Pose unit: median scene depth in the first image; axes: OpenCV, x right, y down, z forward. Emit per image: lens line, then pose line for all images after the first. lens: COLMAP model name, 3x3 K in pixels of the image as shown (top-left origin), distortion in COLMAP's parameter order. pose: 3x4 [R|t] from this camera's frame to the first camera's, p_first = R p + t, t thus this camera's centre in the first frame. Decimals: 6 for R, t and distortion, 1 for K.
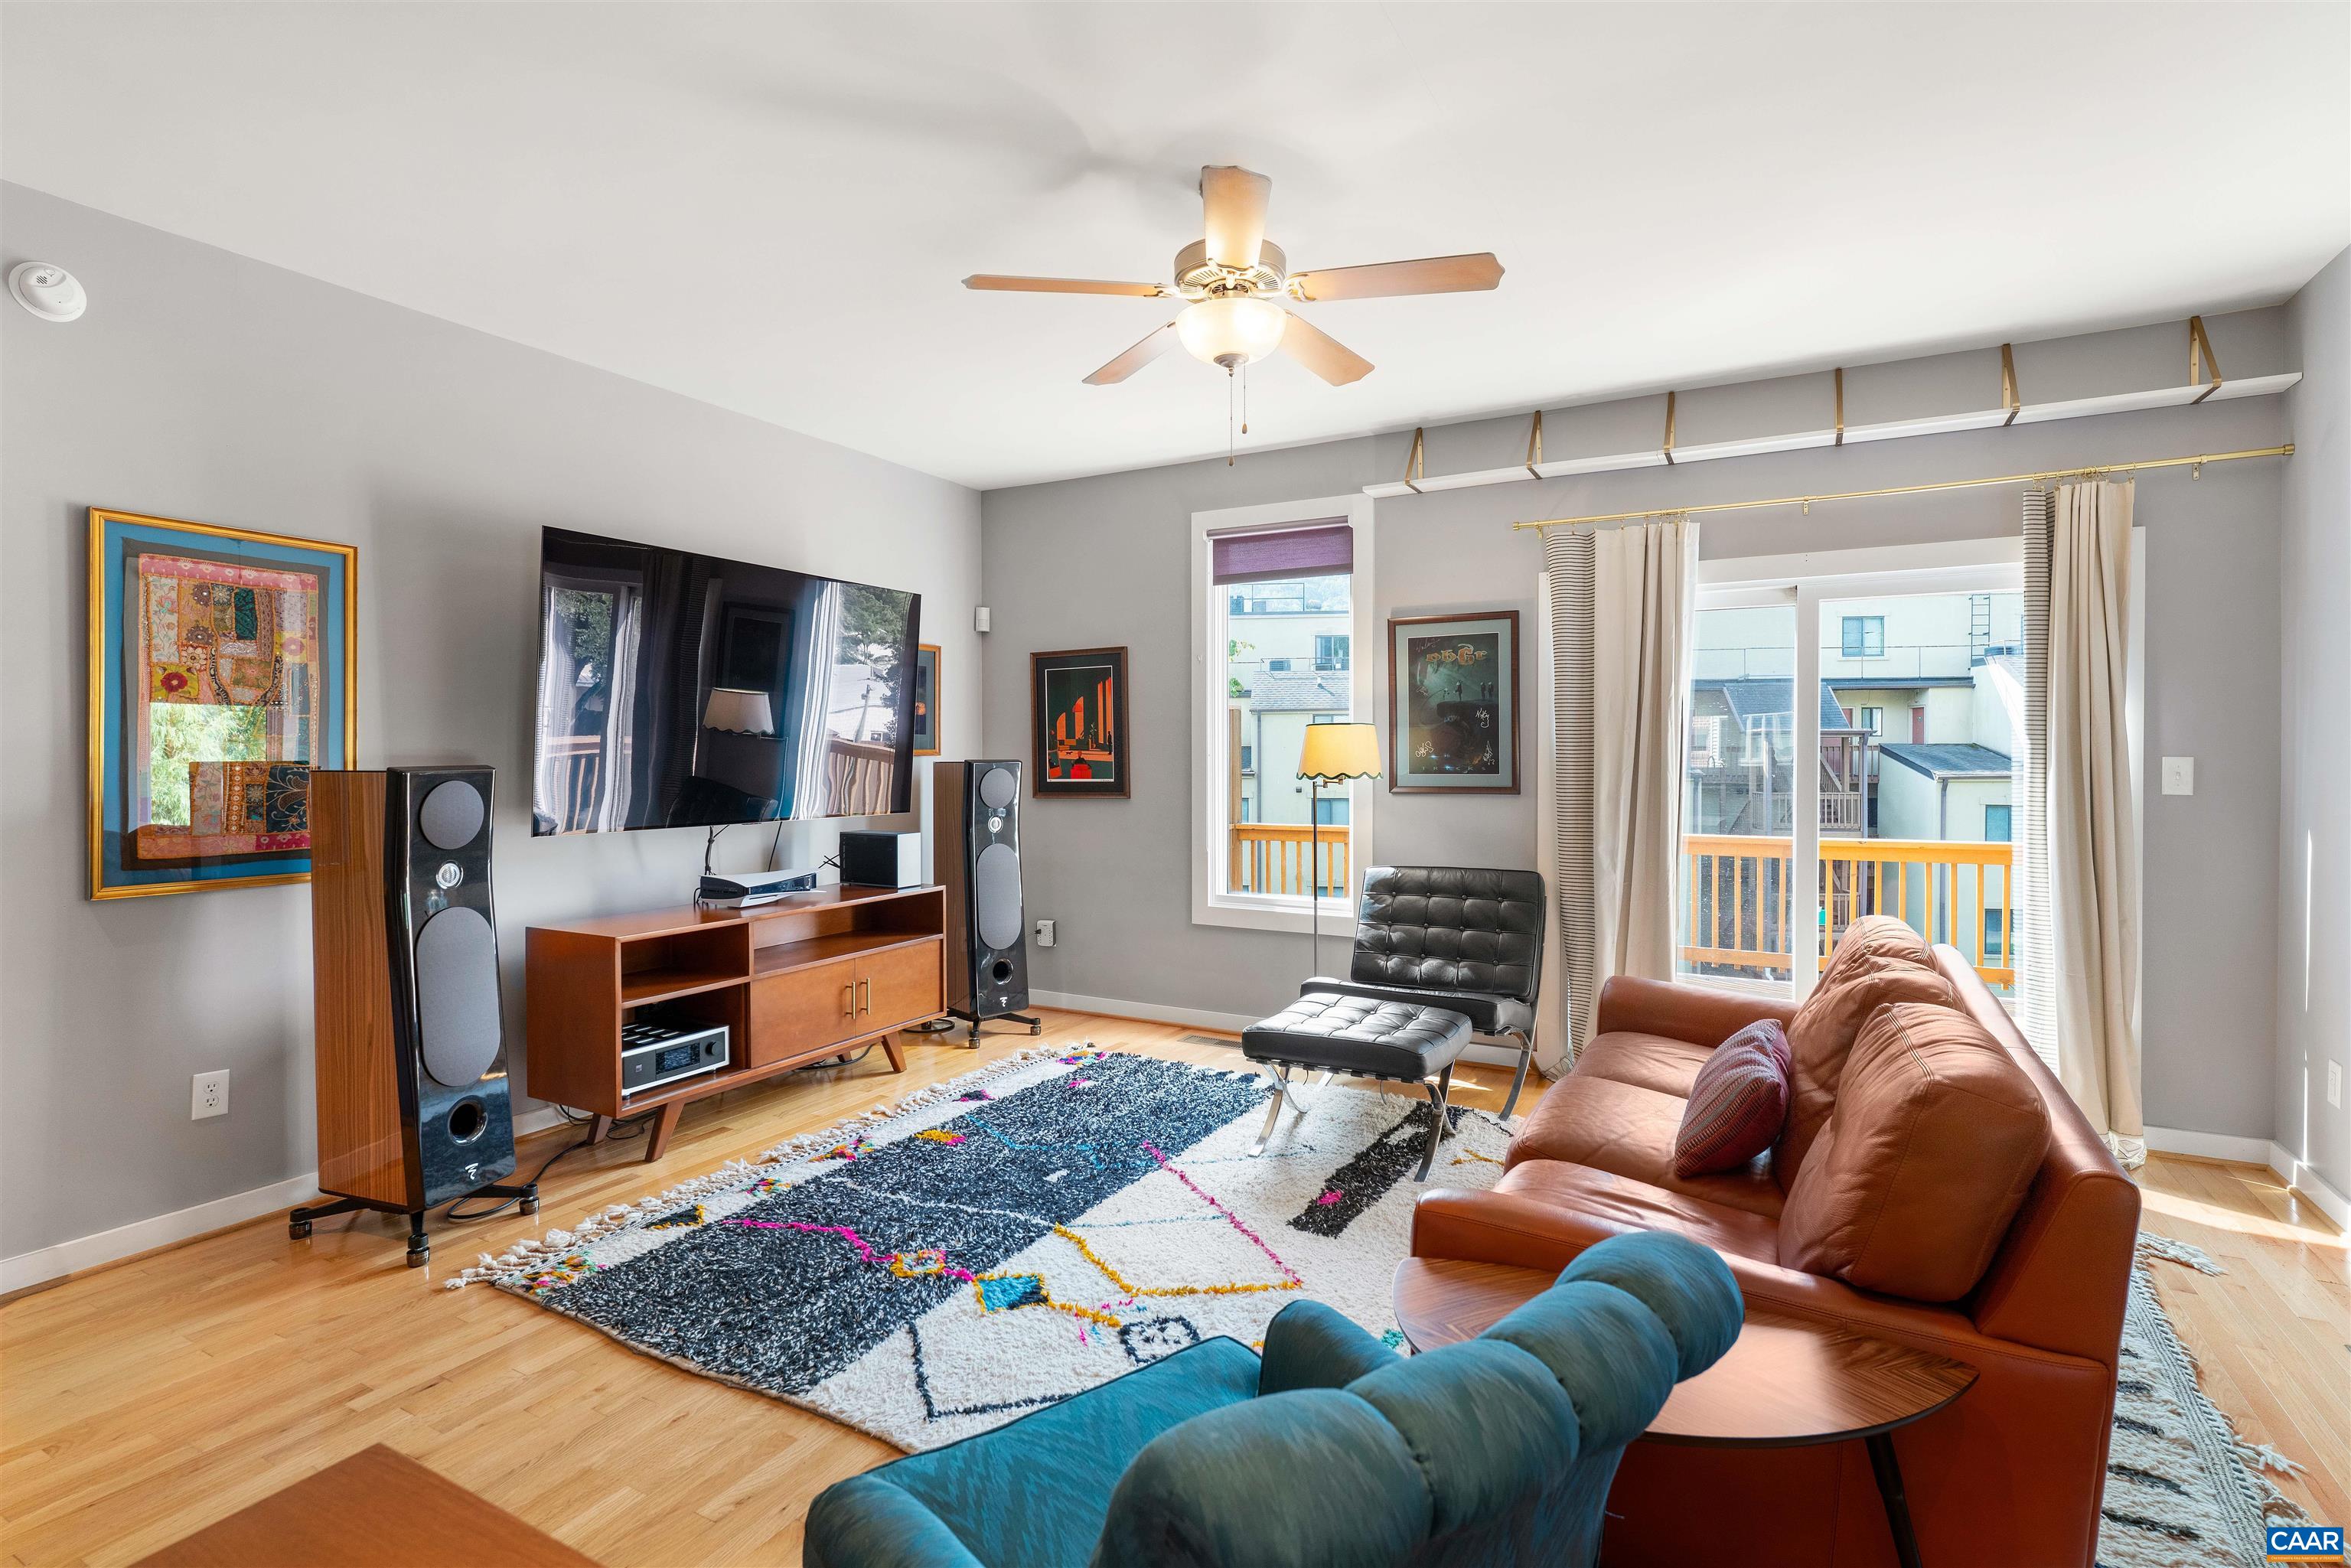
lens RADIAL K [[1120.0, 0, 1177.6], [0, 1120.0, 762.6], [0, 0, 1]] dist [0.000885, -0.000167]
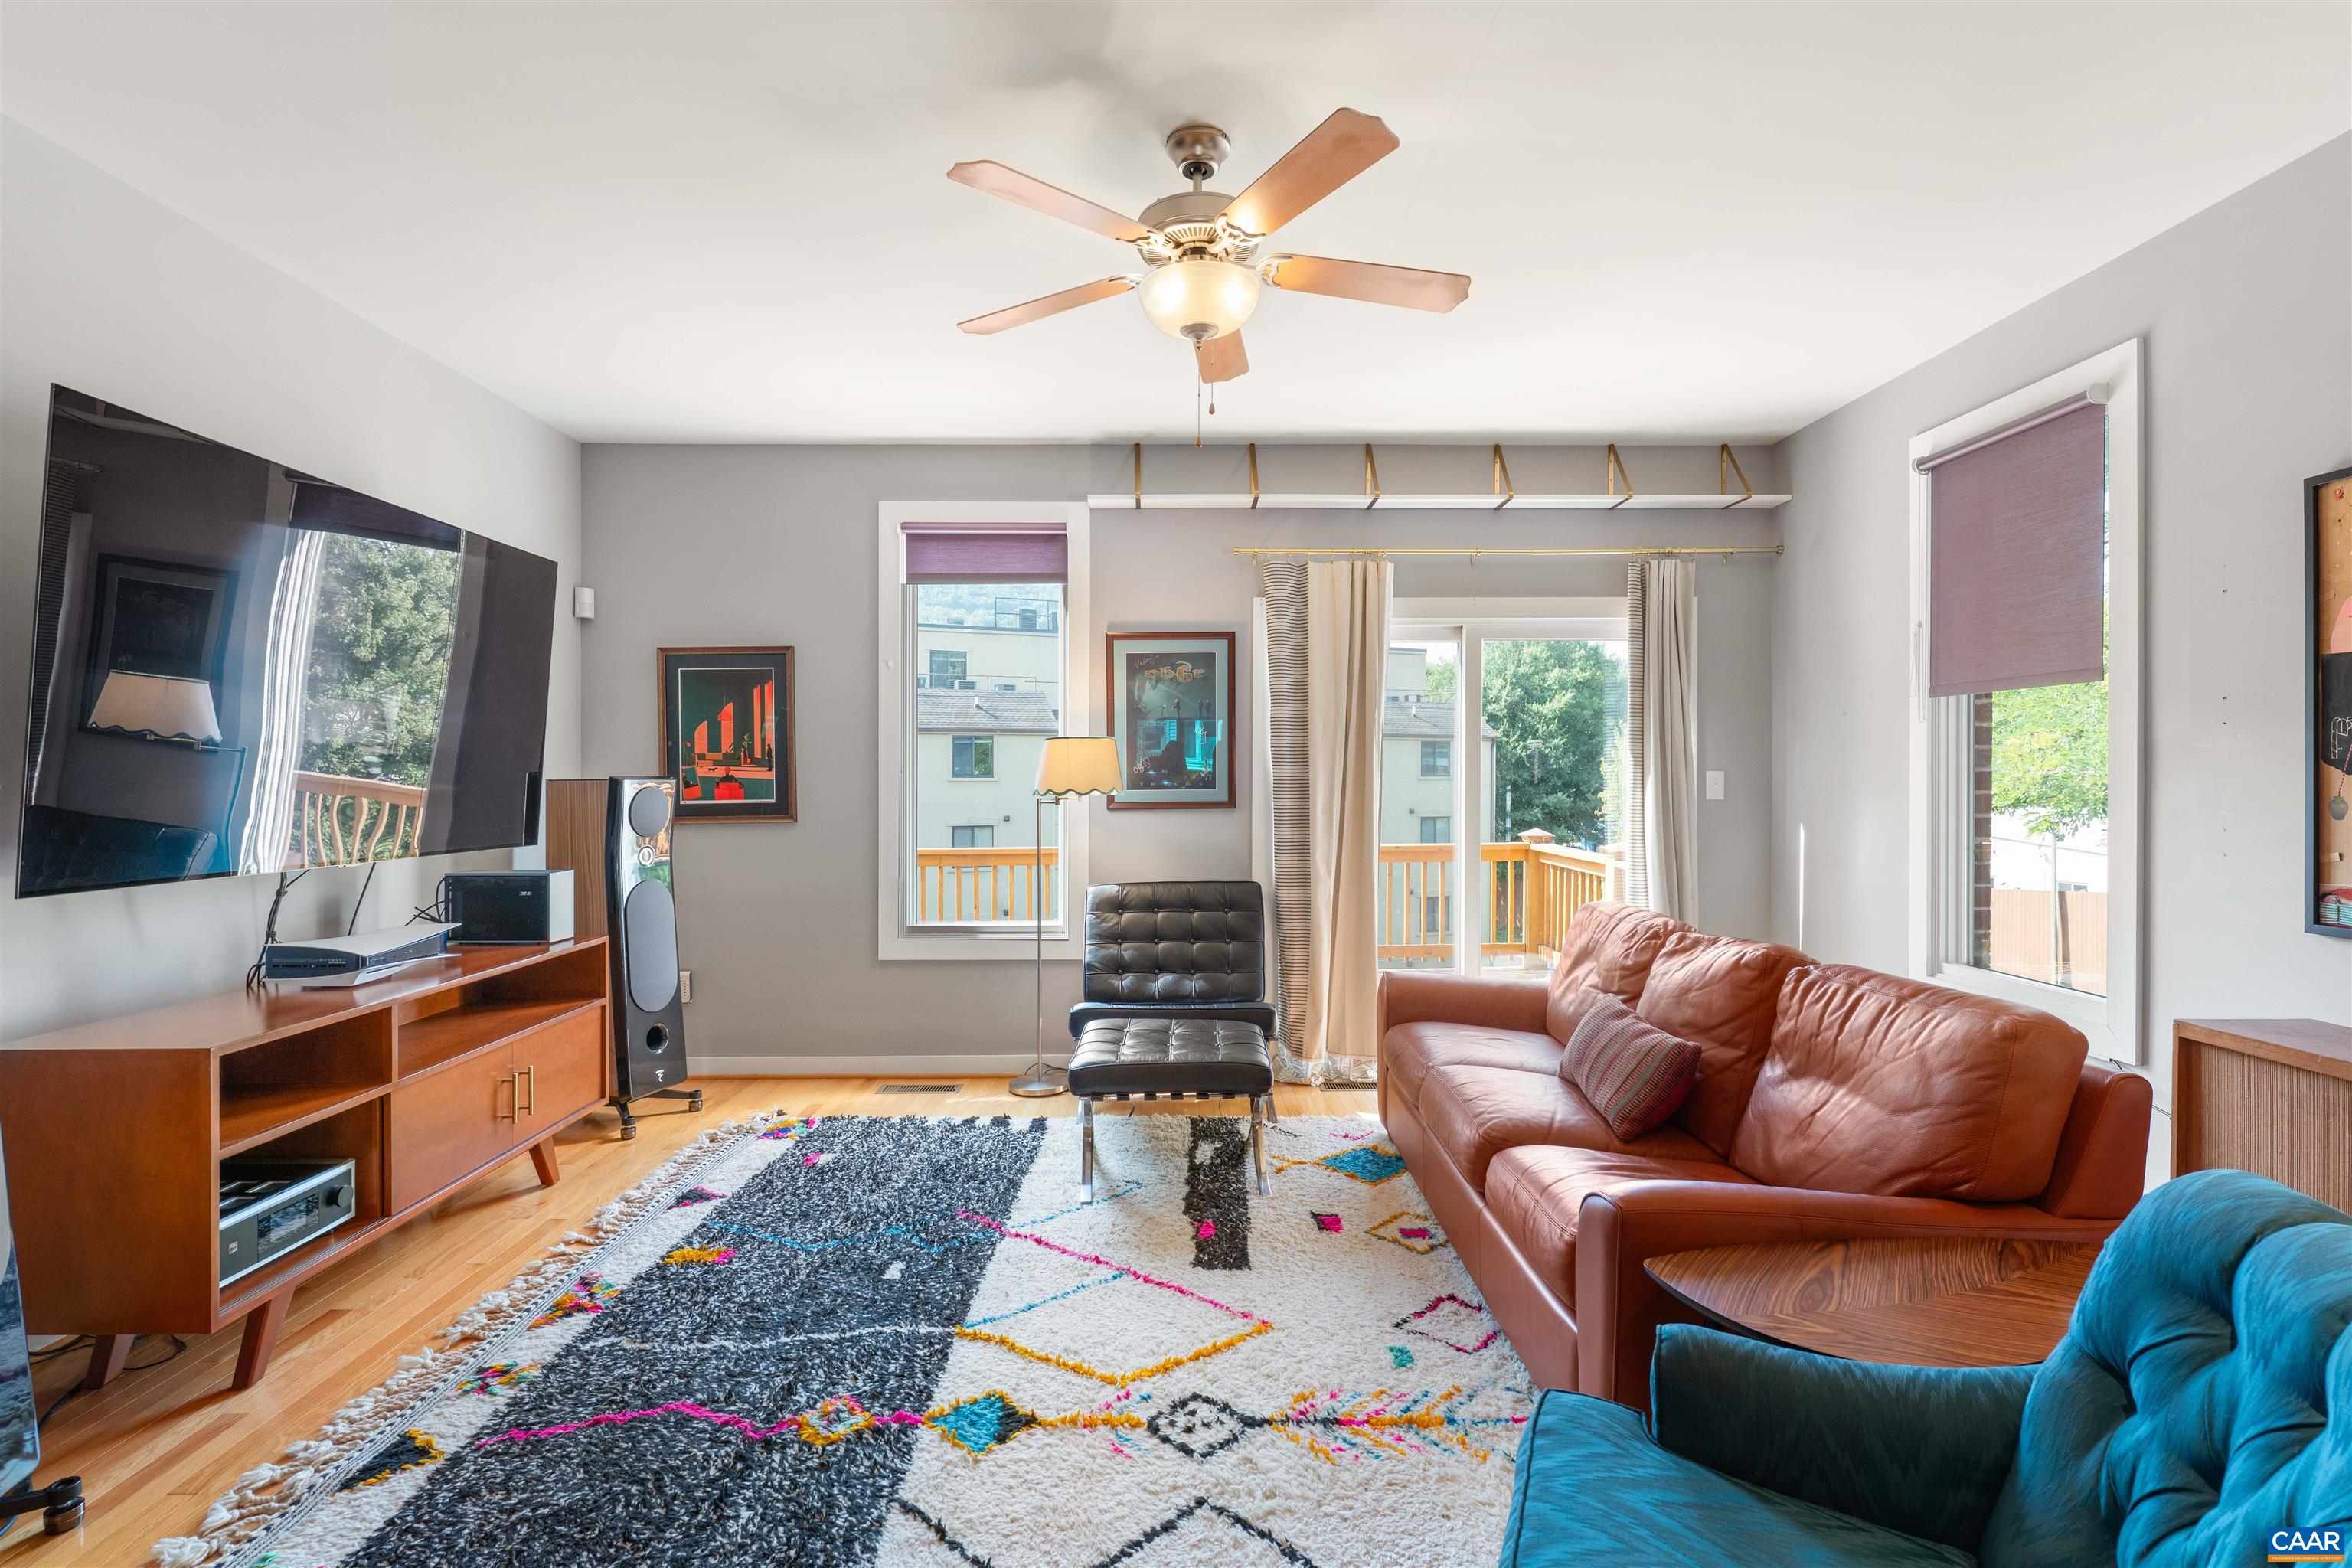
lens RADIAL K [[1099.0, 0, 1179.1], [0, 1099.0, 777.7], [0, 0, 1]] dist [0.000273, -0.000361]
pose [[0.870662, -0.000903, 0.491881, -0.247855], [0.005502, 0.999954, -0.007903, 0.007647], [-0.491851, 0.009587, 0.870627, 0.138578]]
